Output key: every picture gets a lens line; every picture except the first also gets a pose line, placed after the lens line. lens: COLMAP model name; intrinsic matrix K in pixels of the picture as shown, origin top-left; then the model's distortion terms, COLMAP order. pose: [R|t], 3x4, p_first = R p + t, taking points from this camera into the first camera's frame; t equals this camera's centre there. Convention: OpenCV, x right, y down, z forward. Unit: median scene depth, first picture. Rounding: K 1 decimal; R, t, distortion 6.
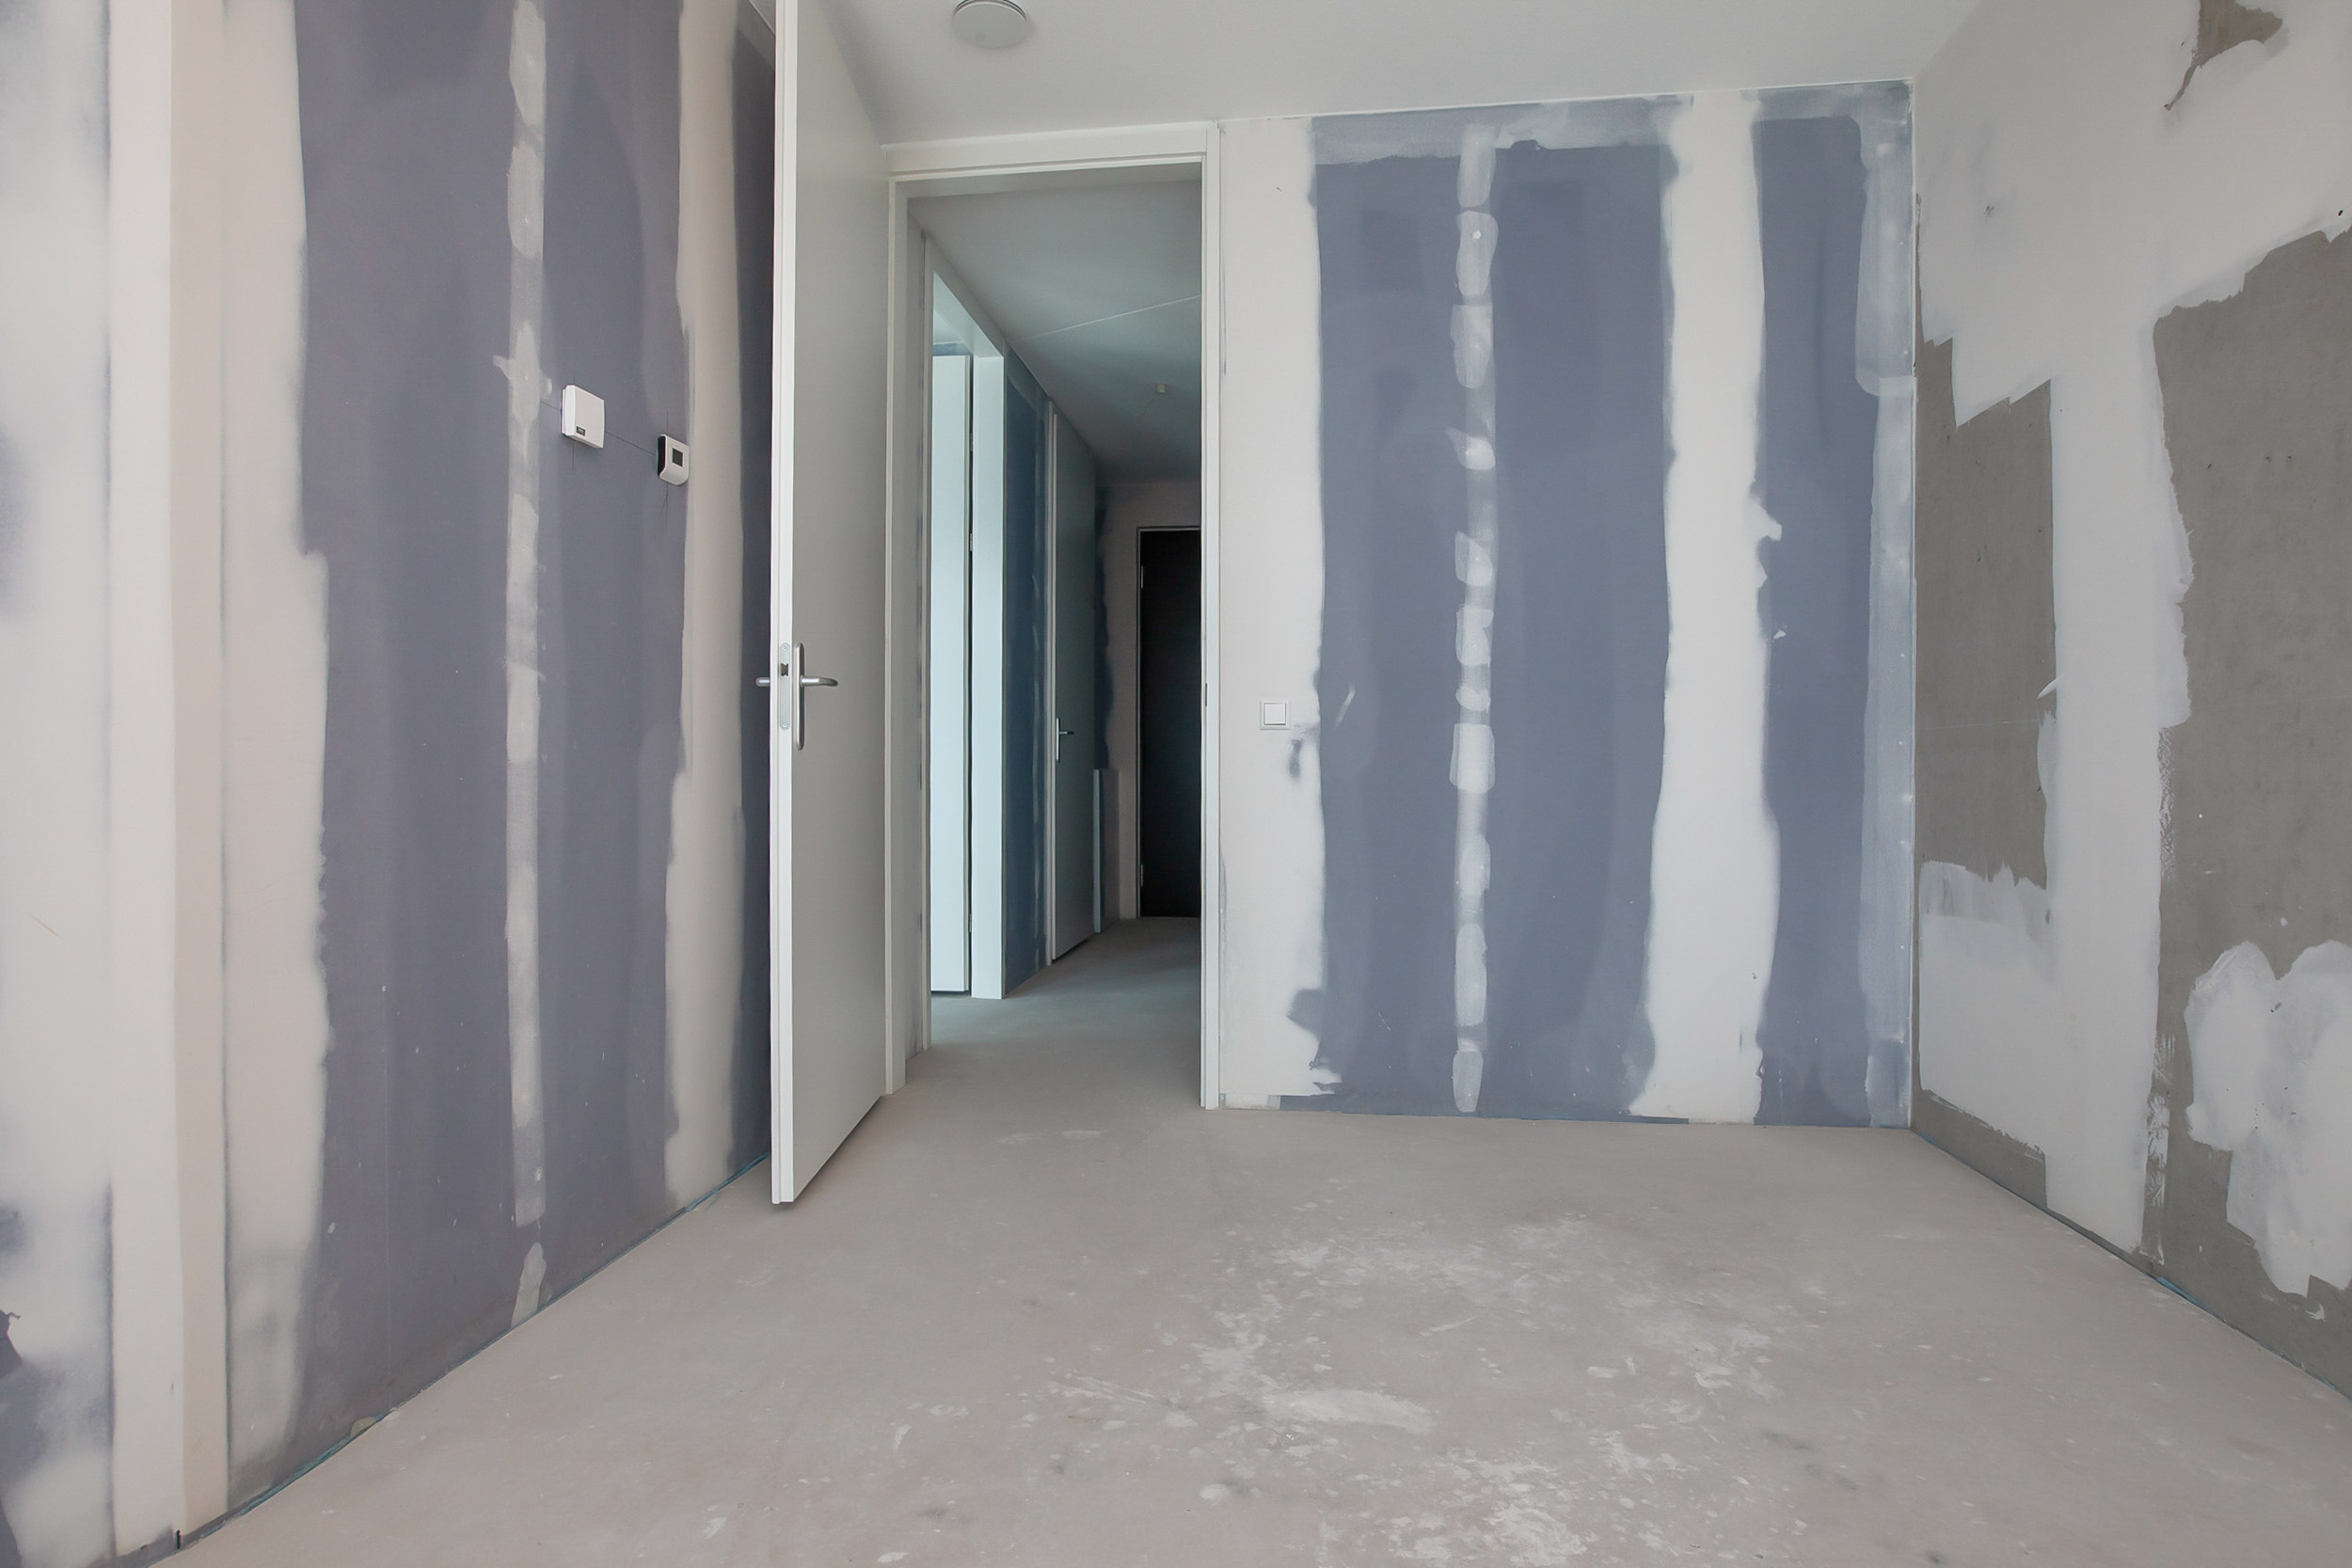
lens RADIAL K [[1222.4, 0, 1174.2], [0, 1222.4, 762.2], [0, 0, 1]] dist [-0.053435, 0.027801]
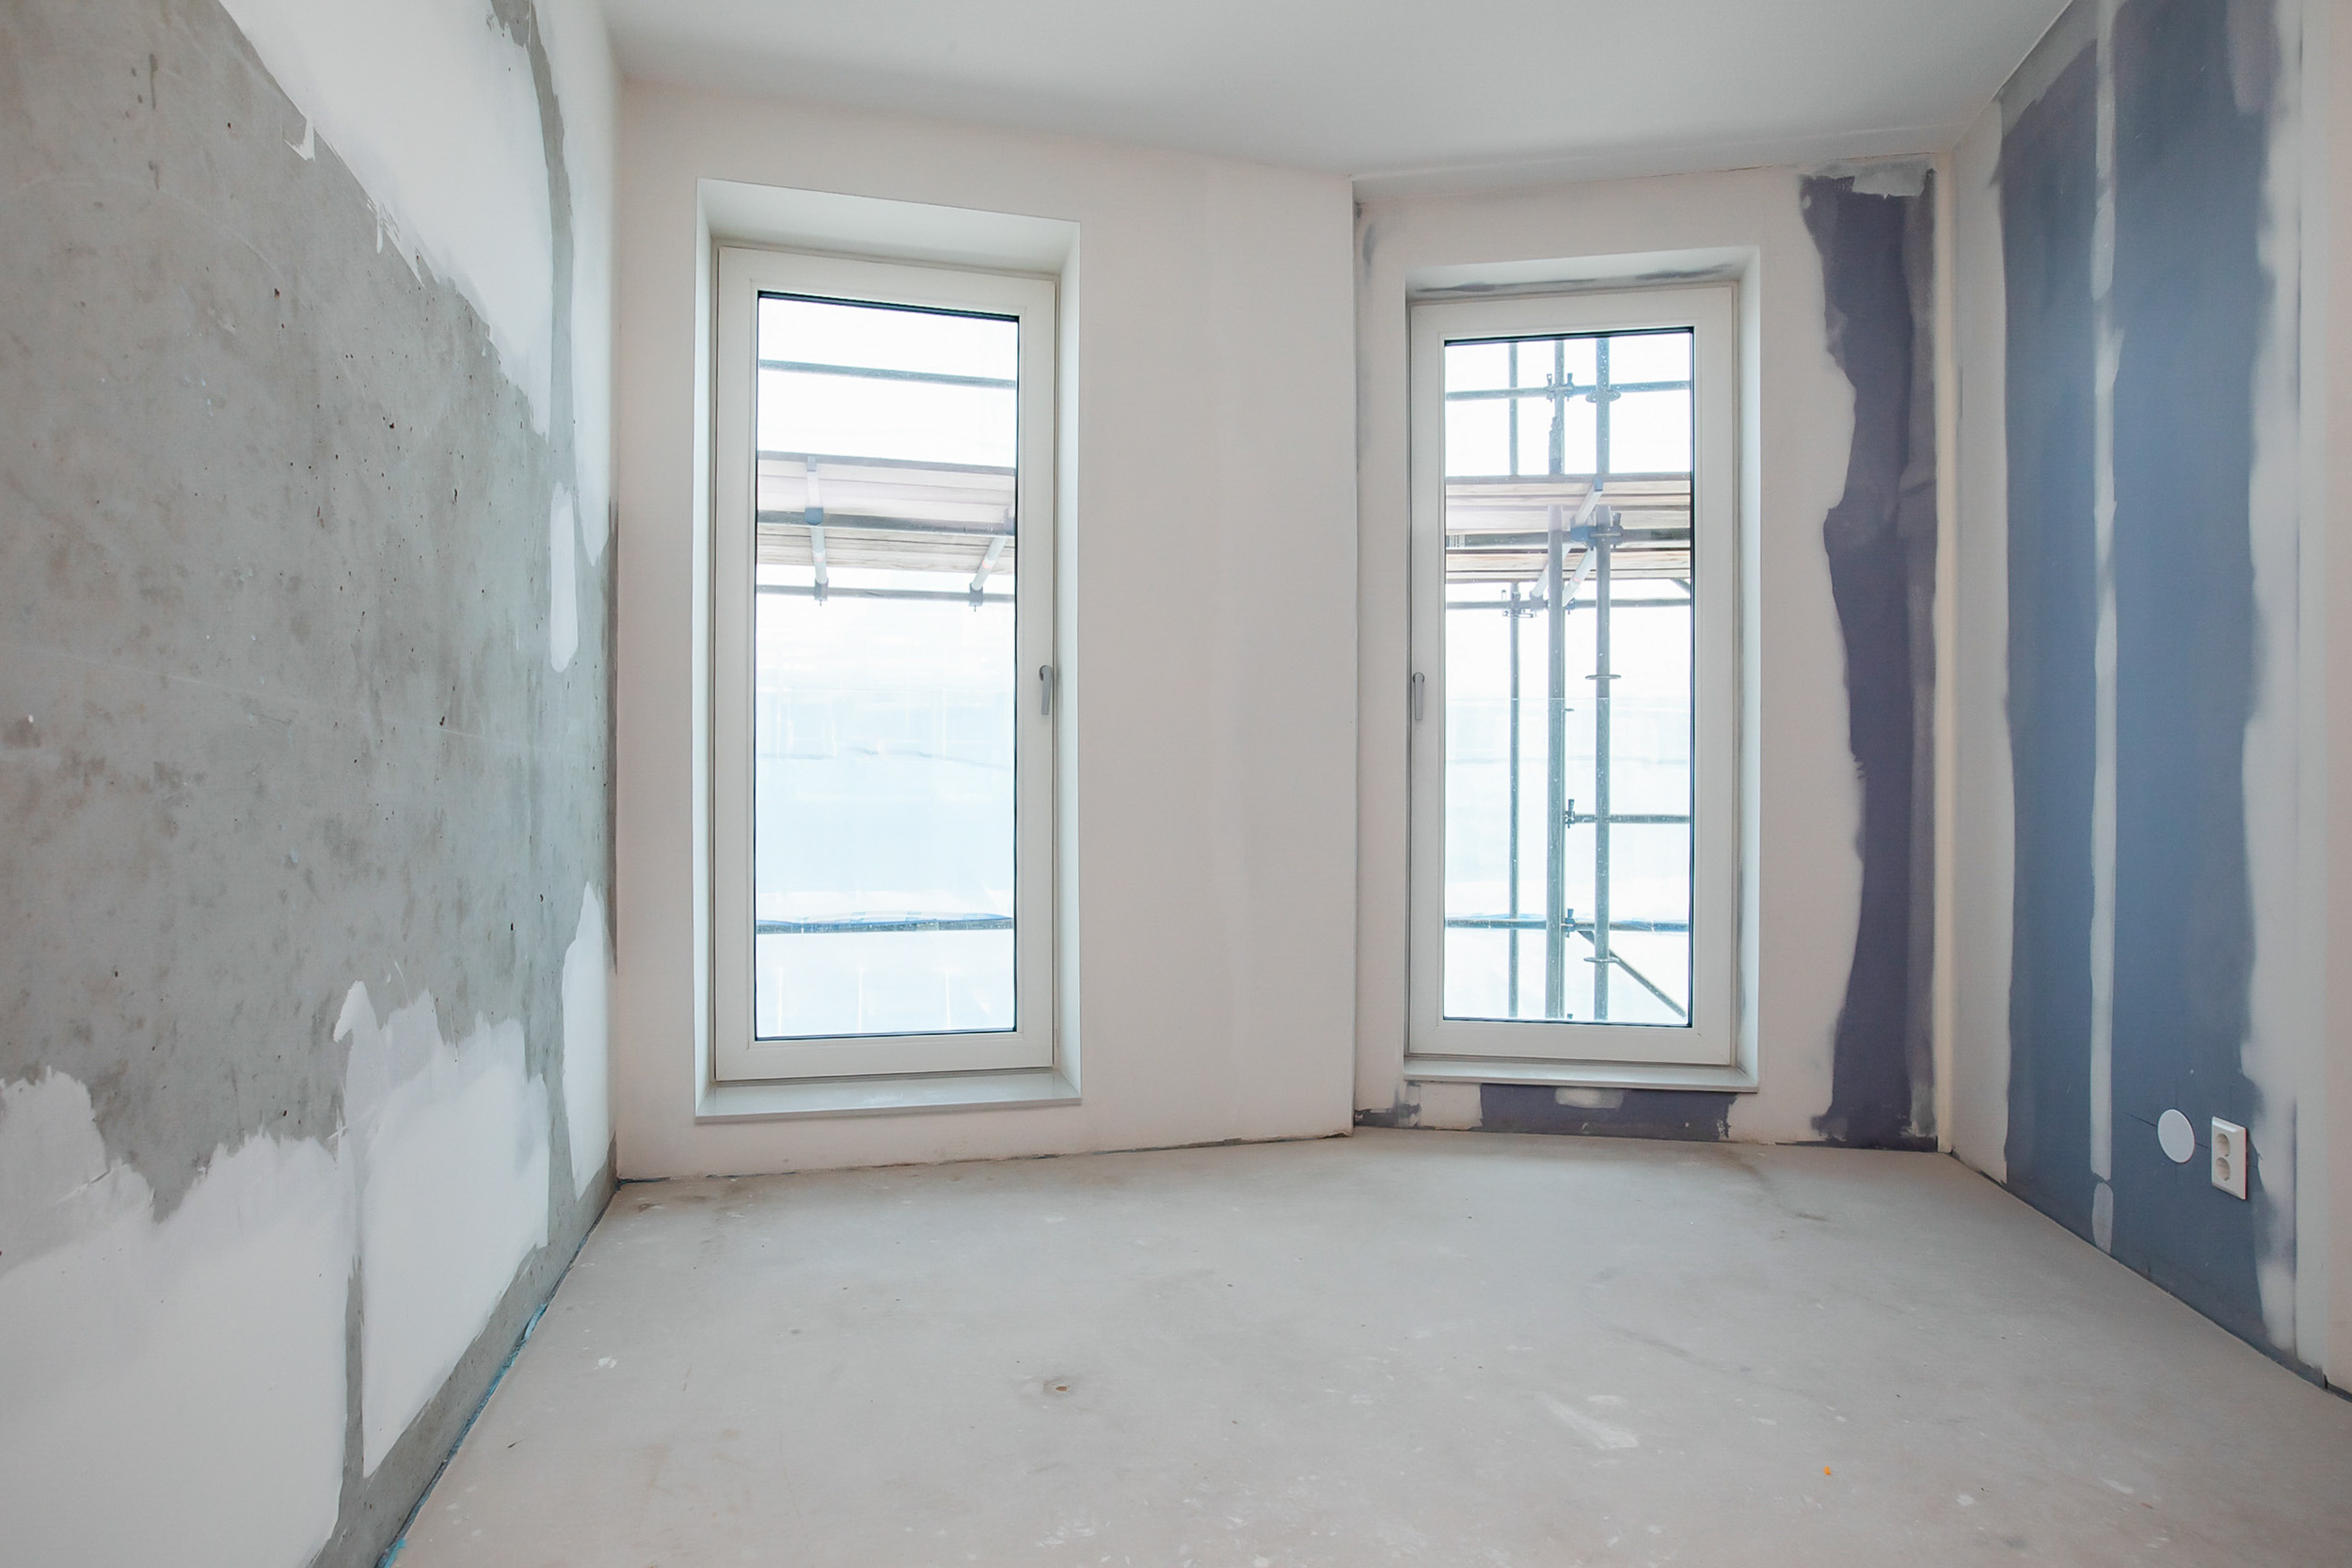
lens RADIAL K [[1211.6, 0, 1171.5], [0, 1211.6, 819.5], [0, 0, 1]] dist [-0.050331, 0.025907]
pose [[-0.930990, -0.001619, -0.365040, 0.765693], [-0.000726, 0.999996, -0.002585, 0.013703], [0.365043, -0.002141, -0.930988, 1.535371]]
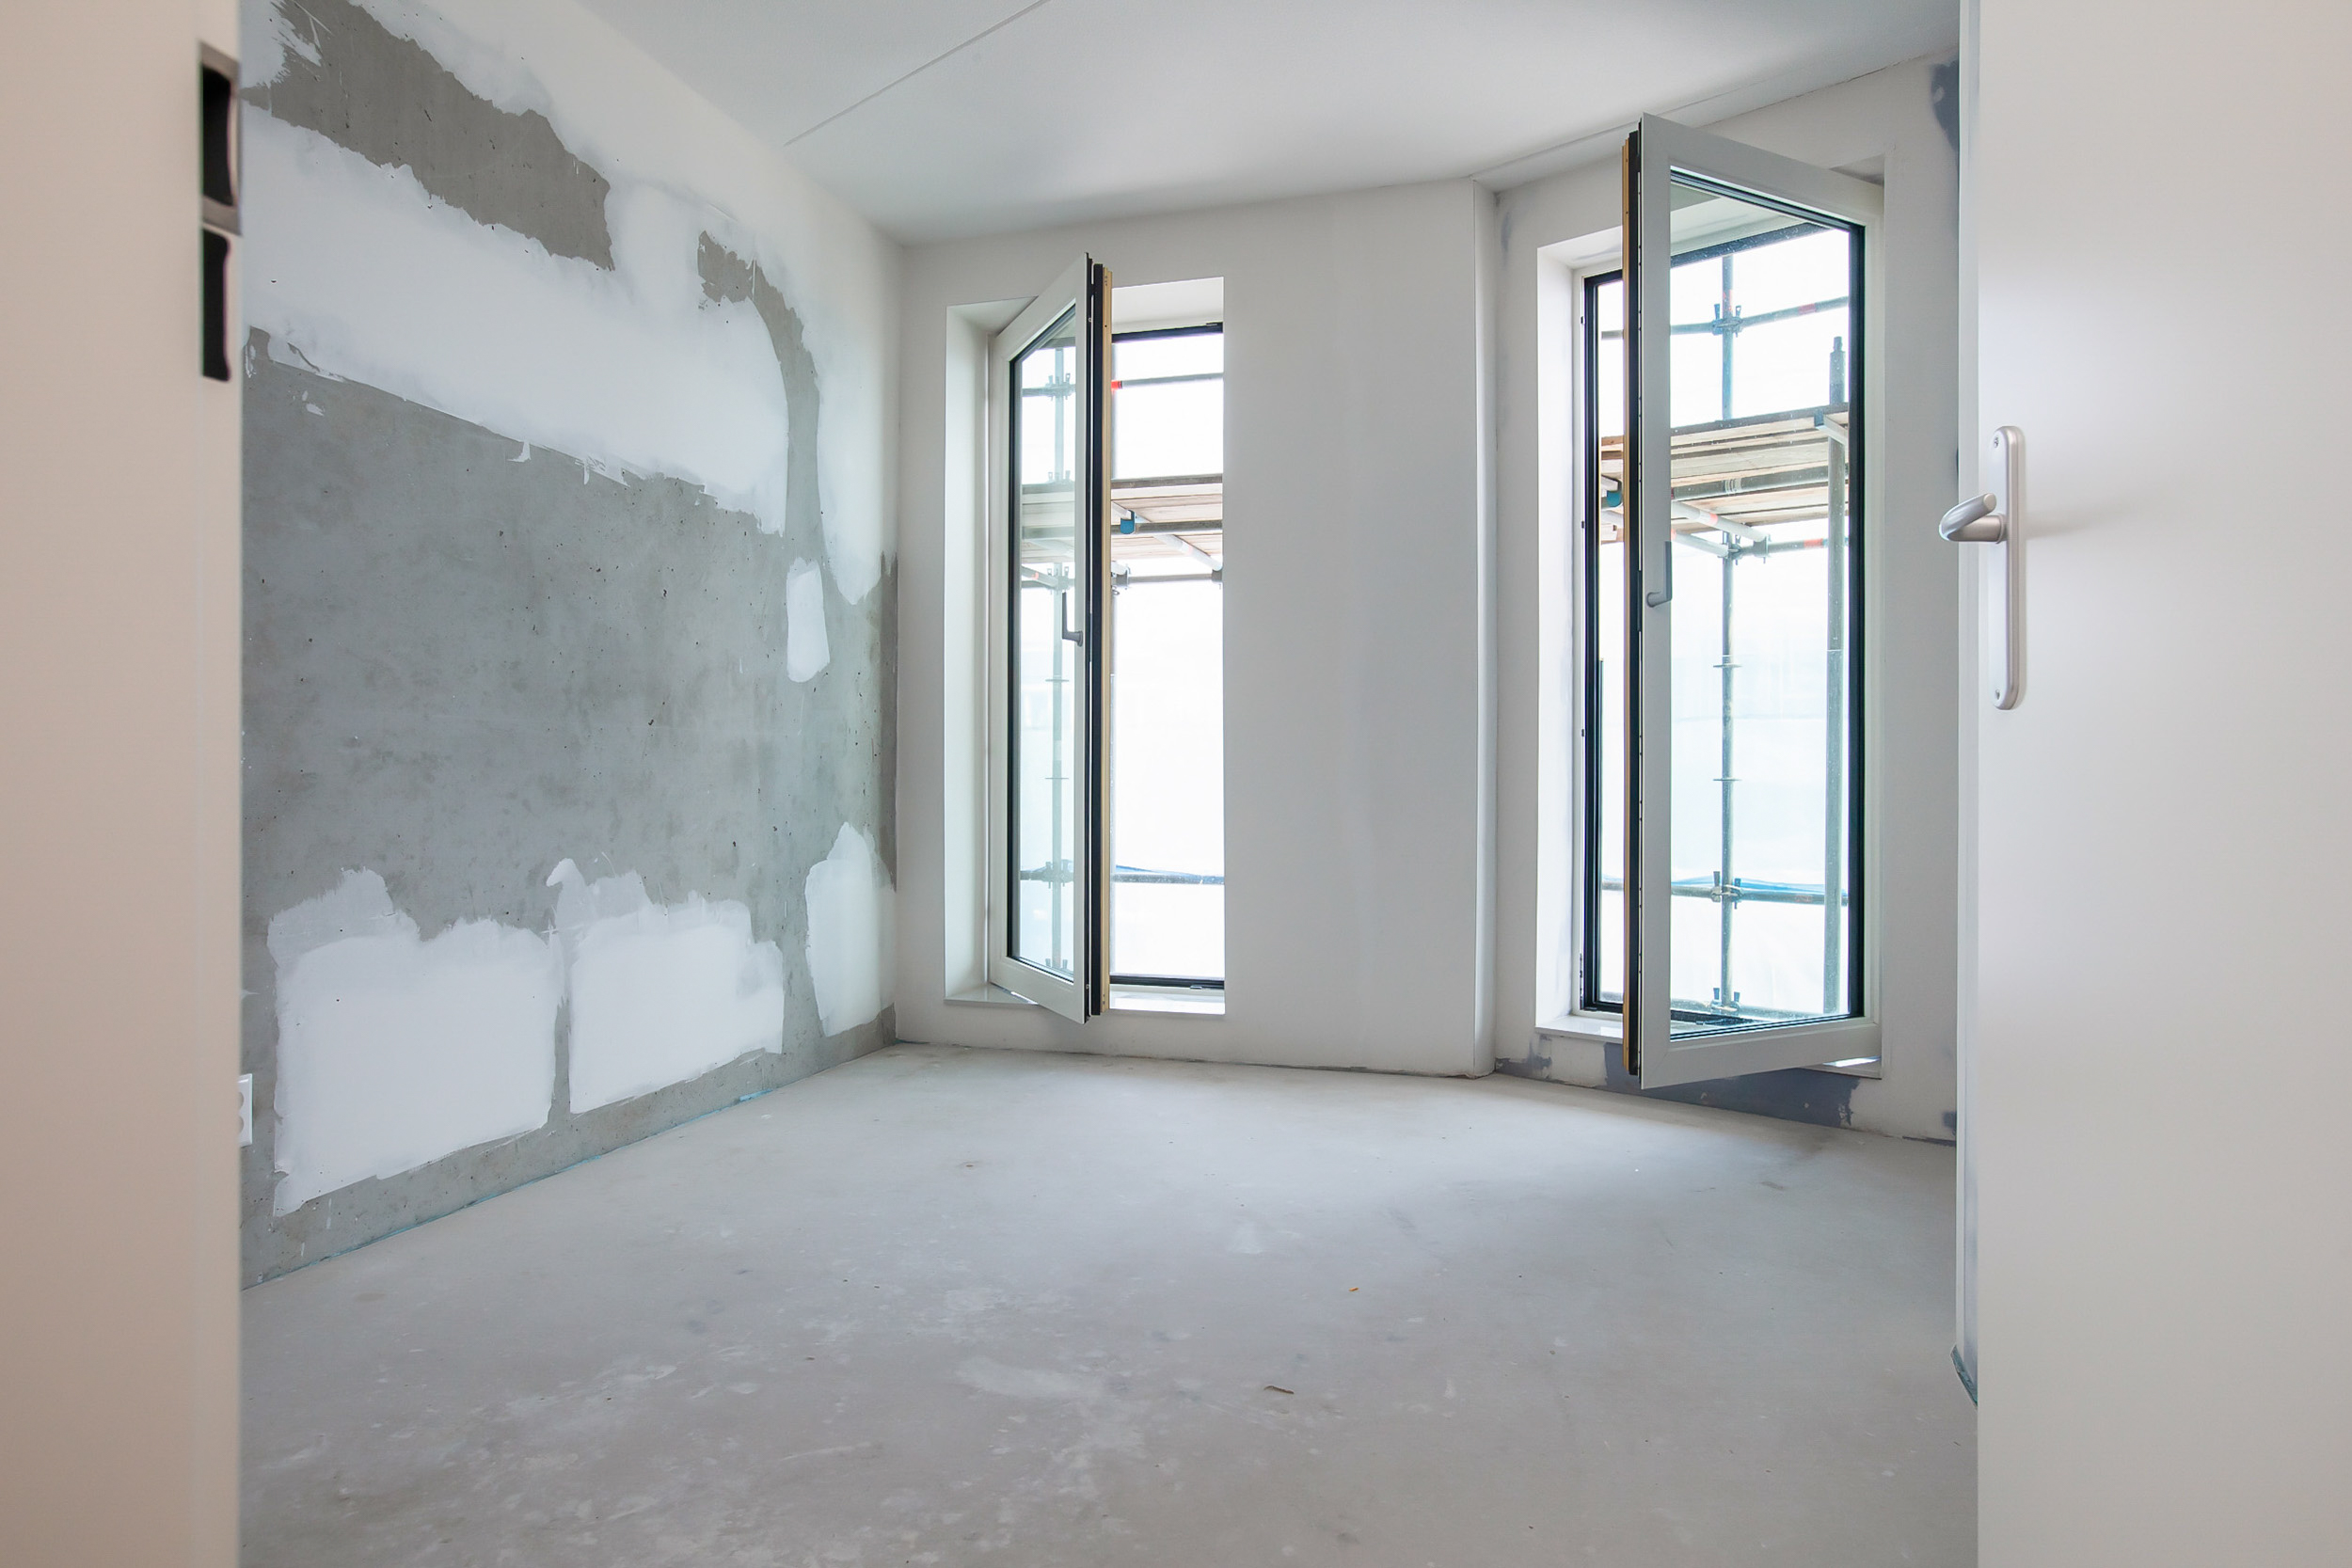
lens RADIAL K [[1376.9, 0, 1176.0], [0, 1376.9, 784.0], [0, 0, 1]] dist [-0.056019, 0.058218]
pose [[-0.985320, -0.004461, 0.170659, -0.196648], [-0.005034, 0.999983, -0.002923, 0.023923], [-0.170643, -0.003739, -0.985326, 2.299680]]
